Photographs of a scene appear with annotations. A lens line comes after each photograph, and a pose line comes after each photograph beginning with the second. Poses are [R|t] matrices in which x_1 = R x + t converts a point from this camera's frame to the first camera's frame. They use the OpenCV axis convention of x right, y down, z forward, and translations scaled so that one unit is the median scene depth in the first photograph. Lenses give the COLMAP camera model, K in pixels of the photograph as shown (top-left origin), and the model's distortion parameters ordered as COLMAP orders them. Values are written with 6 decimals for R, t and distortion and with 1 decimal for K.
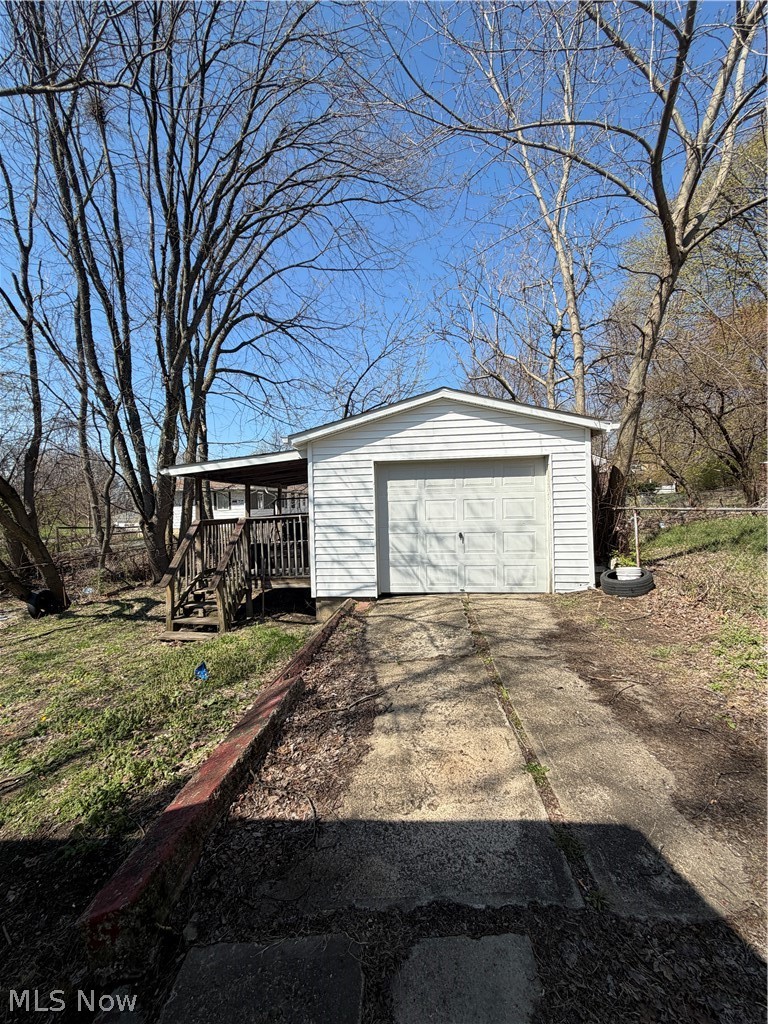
lens RADIAL K [[408.2, 0, 381.1], [0, 408.2, 512.2], [0, 0, 1]] dist [0.001302, -0.000041]
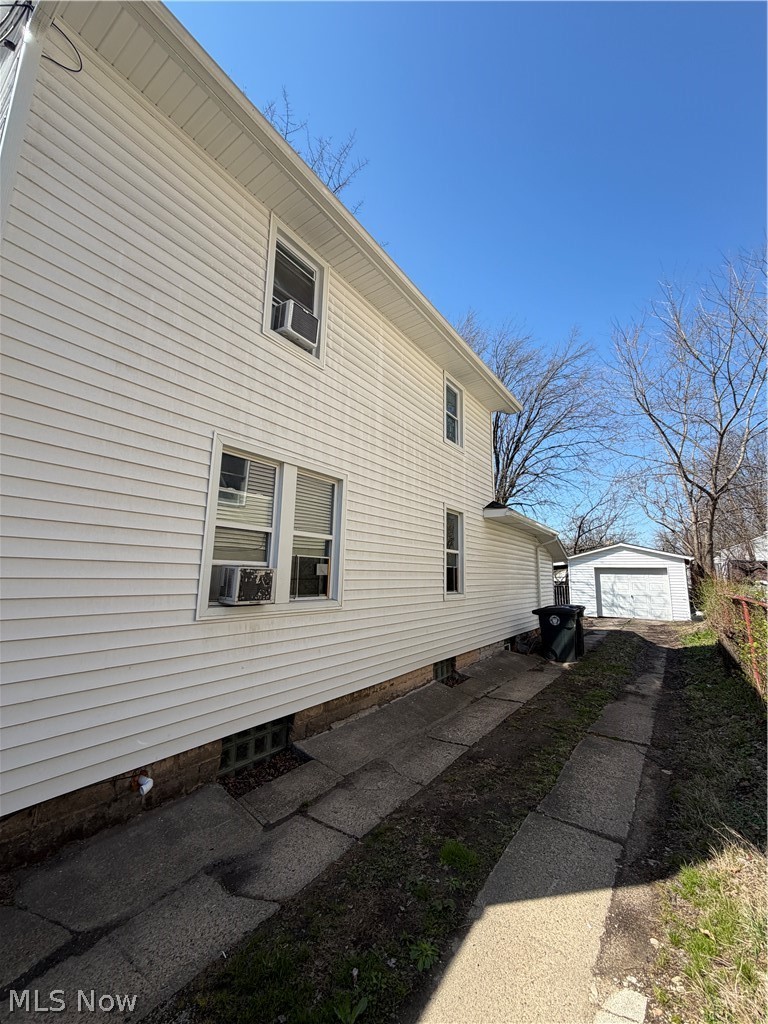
lens RADIAL K [[408.2, 0, 380.7], [0, 408.2, 505.8], [0, 0, 1]] dist [0.001302, -0.000041]
pose [[0.839201, -0.045735, -0.541894, 0.287920], [-0.057471, 0.983419, -0.172002, 0.028301], [0.540775, 0.175488, 0.822658, -2.155287]]
